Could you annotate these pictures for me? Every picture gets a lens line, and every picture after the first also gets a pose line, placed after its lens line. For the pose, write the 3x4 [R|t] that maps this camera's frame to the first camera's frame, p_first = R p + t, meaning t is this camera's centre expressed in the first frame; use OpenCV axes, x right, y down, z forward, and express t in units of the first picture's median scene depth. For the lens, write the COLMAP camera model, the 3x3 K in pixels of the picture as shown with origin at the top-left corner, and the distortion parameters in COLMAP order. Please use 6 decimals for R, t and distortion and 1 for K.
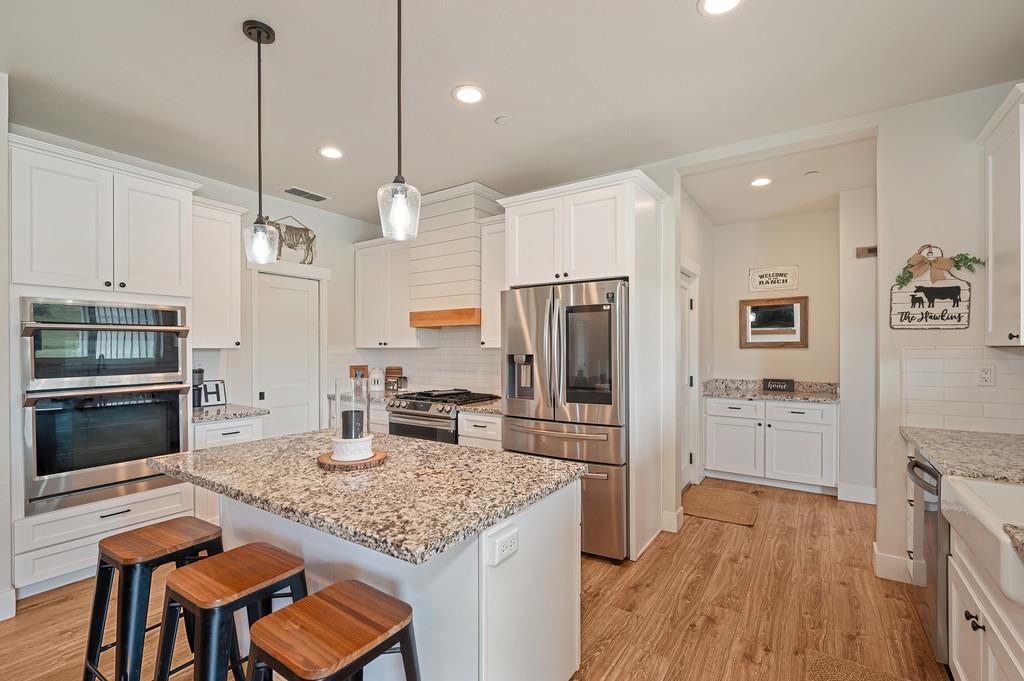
lens RADIAL K [[457.4, 0, 514.3], [0, 457.4, 351.1], [0, 0, 1]] dist [-0.002124, -0.000830]
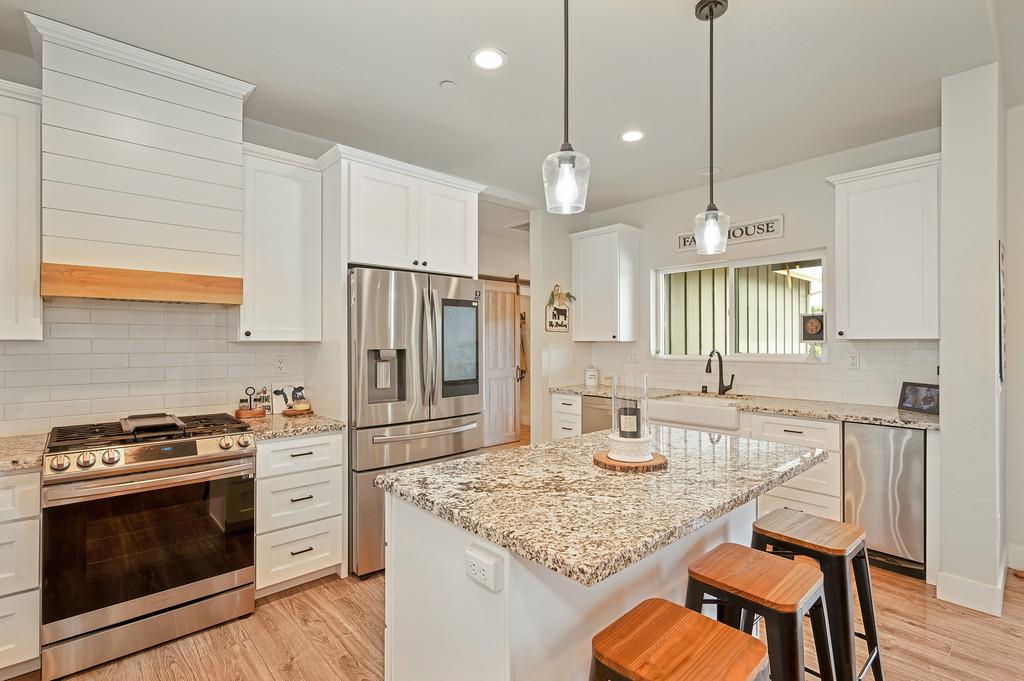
lens RADIAL K [[483.1, 0, 514.1], [0, 483.1, 342.3], [0, 0, 1]] dist [-0.003421, 0.000723]
pose [[0.243272, 0.001166, 0.969957, -0.794988], [0.004529, 0.999987, -0.002338, -0.002110], [-0.969947, 0.004962, 0.243264, 0.574245]]
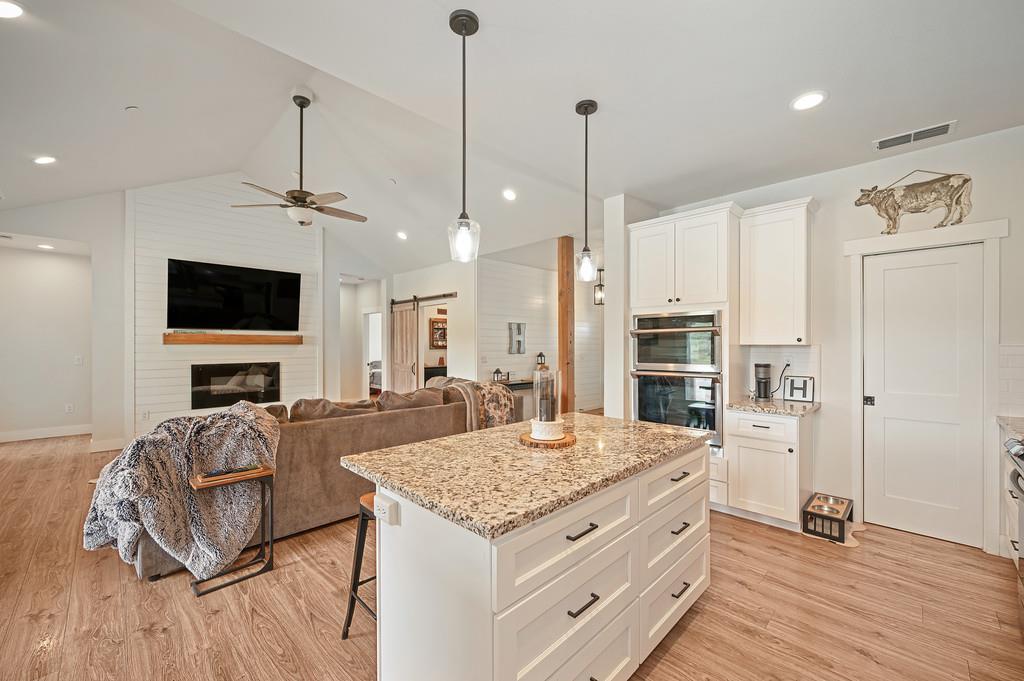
lens RADIAL K [[406.0, 0, 515.7], [0, 406.0, 344.4], [0, 0, 1]] dist [-0.003035, 0.000401]
pose [[-0.189816, 0.000775, -0.981819, 0.407814], [-0.004224, 0.999990, 0.001606, -0.006062], [0.981811, 0.004452, -0.189811, 0.652437]]
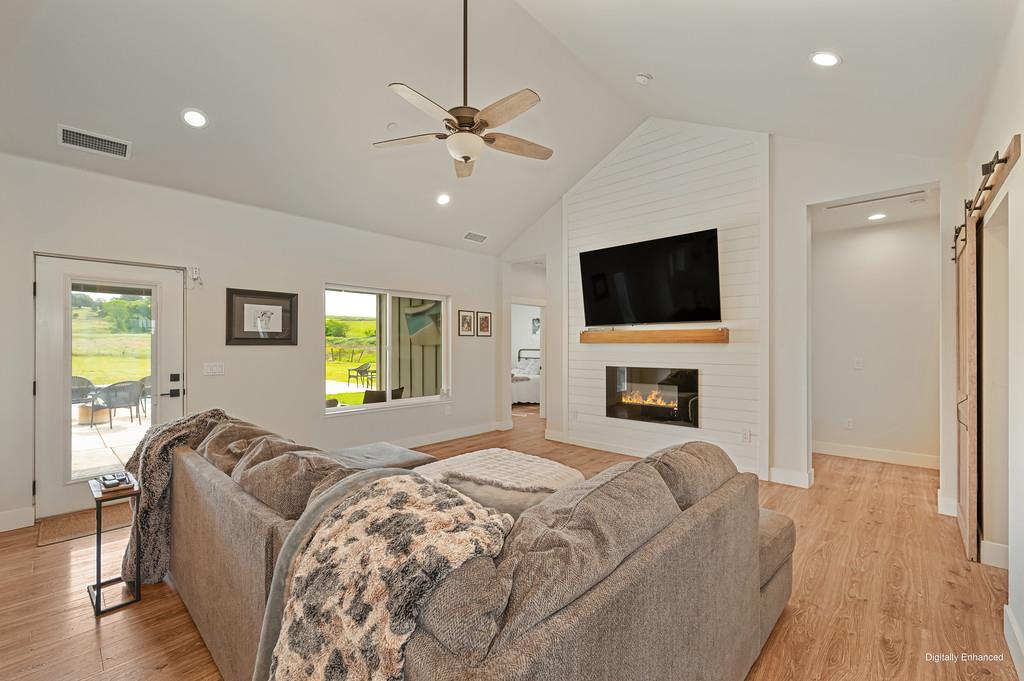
lens RADIAL K [[431.7, 0, 518.1], [0, 431.7, 342.1], [0, 0, 1]] dist [-0.006916, 0.000077]
pose [[-0.989182, 0.003735, 0.146649, -1.036240], [0.003695, 0.999993, -0.000546, -0.002429], [-0.146650, 0.000001, -0.989188, 0.617744]]
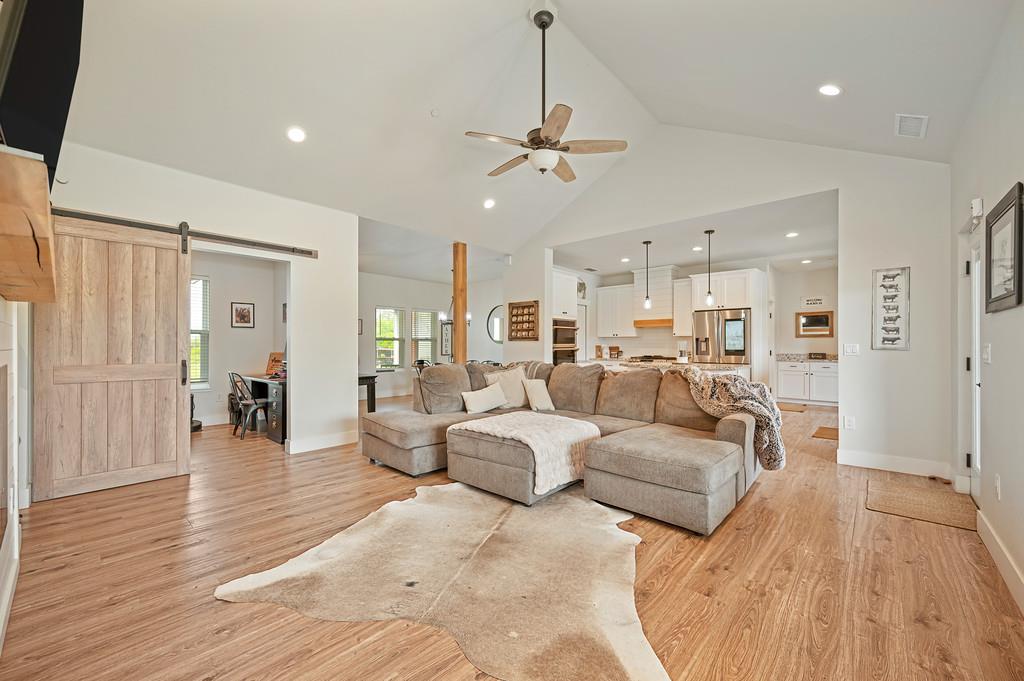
lens RADIAL K [[406.0, 0, 513.9], [0, 406.0, 346.7], [0, 0, 1]] dist [-0.003035, 0.000401]
pose [[0.989438, 0.003627, -0.144912, -0.707367], [-0.004166, 0.999986, -0.003412, 0.069615], [0.144898, 0.003980, 0.989439, -1.402974]]
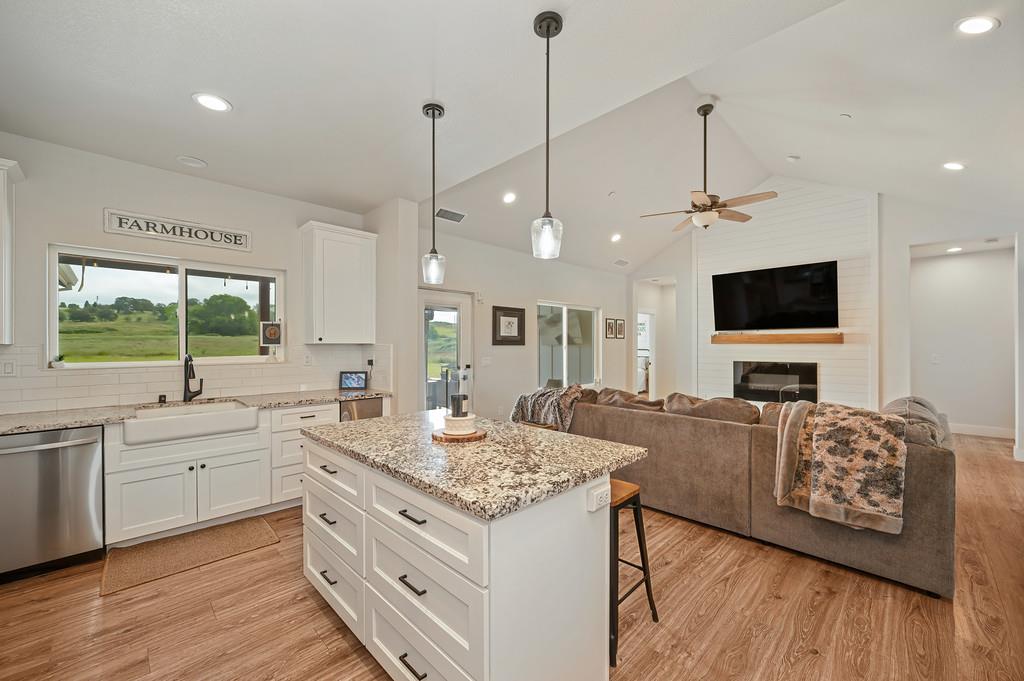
lens RADIAL K [[406.0, 0, 518.3], [0, 406.0, 341.2], [0, 0, 1]] dist [-0.003035, 0.000401]
pose [[-0.981459, 0.005142, 0.191605, -0.417741], [0.004343, 0.999980, -0.004590, -0.006169], [-0.191625, -0.003672, -0.981461, 1.196111]]
